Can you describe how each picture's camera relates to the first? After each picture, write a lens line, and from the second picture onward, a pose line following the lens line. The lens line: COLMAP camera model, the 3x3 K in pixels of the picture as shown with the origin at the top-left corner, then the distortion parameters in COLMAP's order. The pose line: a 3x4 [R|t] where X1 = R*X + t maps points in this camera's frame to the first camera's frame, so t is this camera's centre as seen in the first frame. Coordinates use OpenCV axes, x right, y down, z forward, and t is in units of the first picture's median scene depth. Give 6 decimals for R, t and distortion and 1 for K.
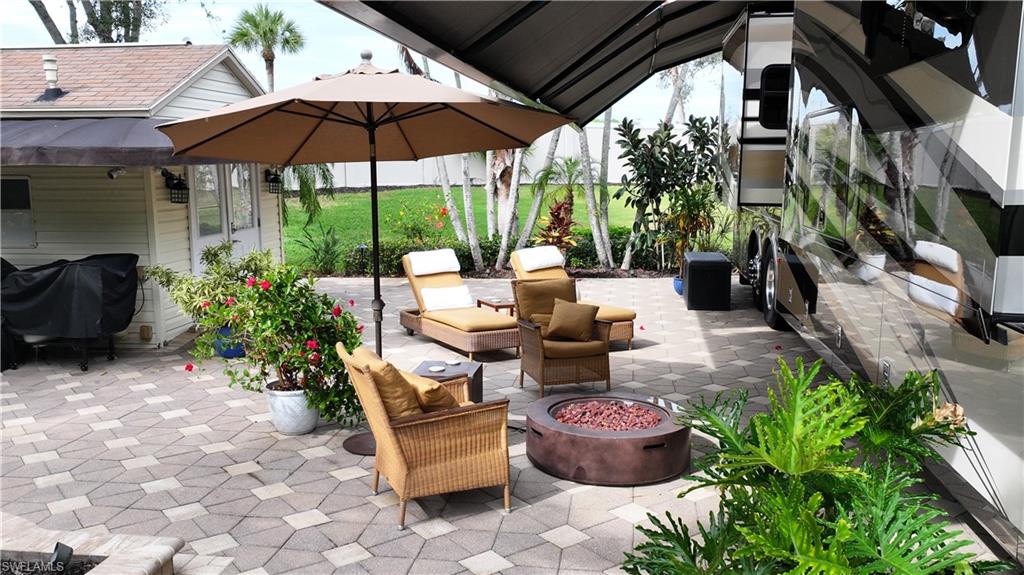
lens RADIAL K [[850.2, 0, 516.3], [0, 850.2, 291.6], [0, 0, 1]] dist [0.015428, -0.018646]
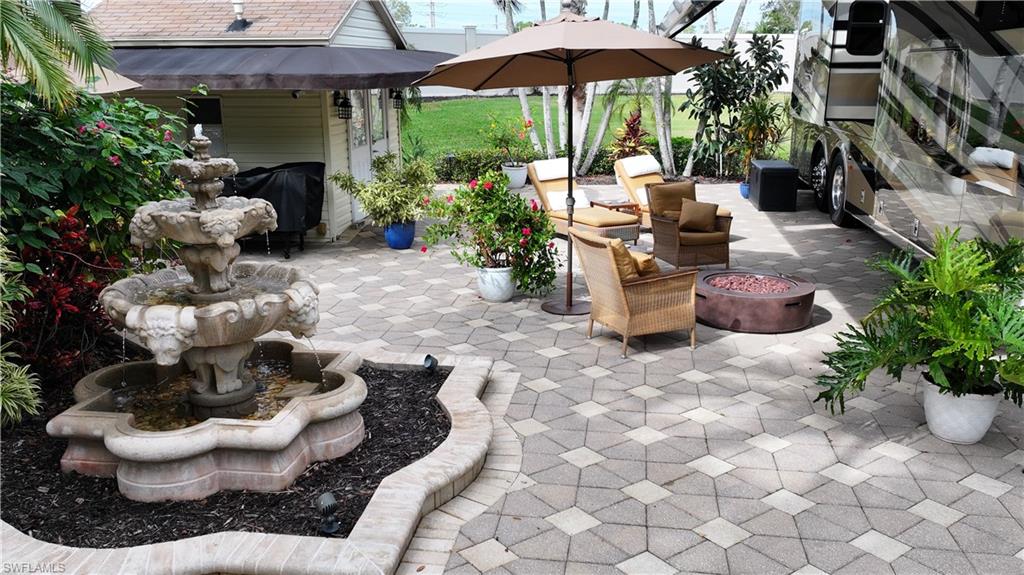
lens RADIAL K [[850.2, 0, 515.9], [0, 850.2, 292.8], [0, 0, 1]] dist [0.015428, -0.018646]
pose [[0.999992, -0.000483, -0.003853, -0.172118], [0.000892, 0.994256, 0.107023, 0.011059], [0.003780, -0.107026, 0.994249, -0.220294]]
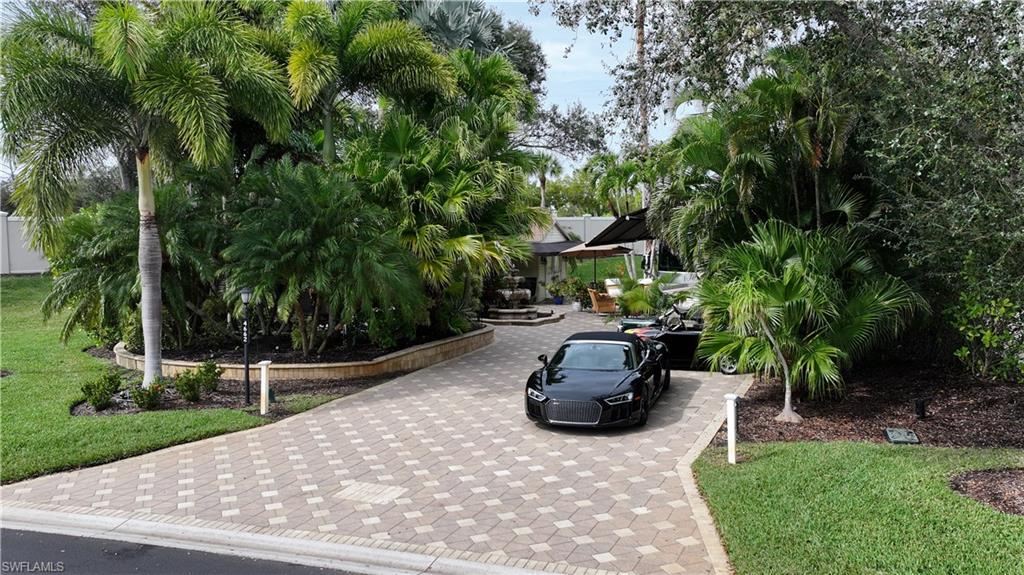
lens RADIAL K [[850.2, 0, 514.4], [0, 850.2, 293.0], [0, 0, 1]] dist [0.015428, -0.018646]
pose [[0.962868, 0.013231, -0.269650, 0.538367], [-0.031906, 0.997376, -0.064990, 0.296042], [0.268082, 0.071180, 0.960763, -2.901703]]
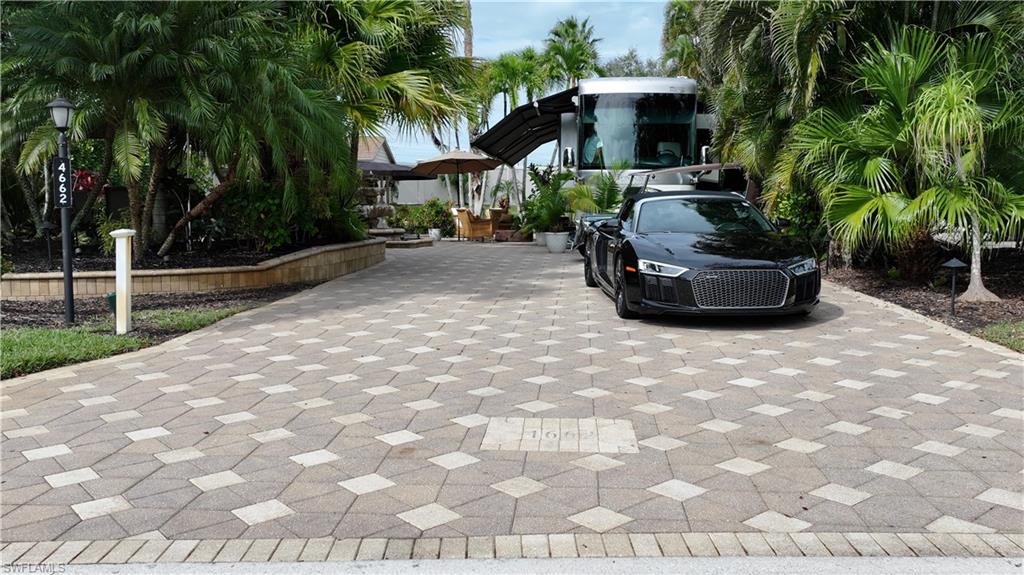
lens RADIAL K [[850.2, 0, 516.0], [0, 850.2, 289.5], [0, 0, 1]] dist [0.015428, -0.018646]
pose [[0.998071, -0.007977, 0.061571, -0.101541], [0.011387, 0.998409, -0.055226, 0.463731], [-0.061033, 0.055820, 0.996574, -2.227358]]
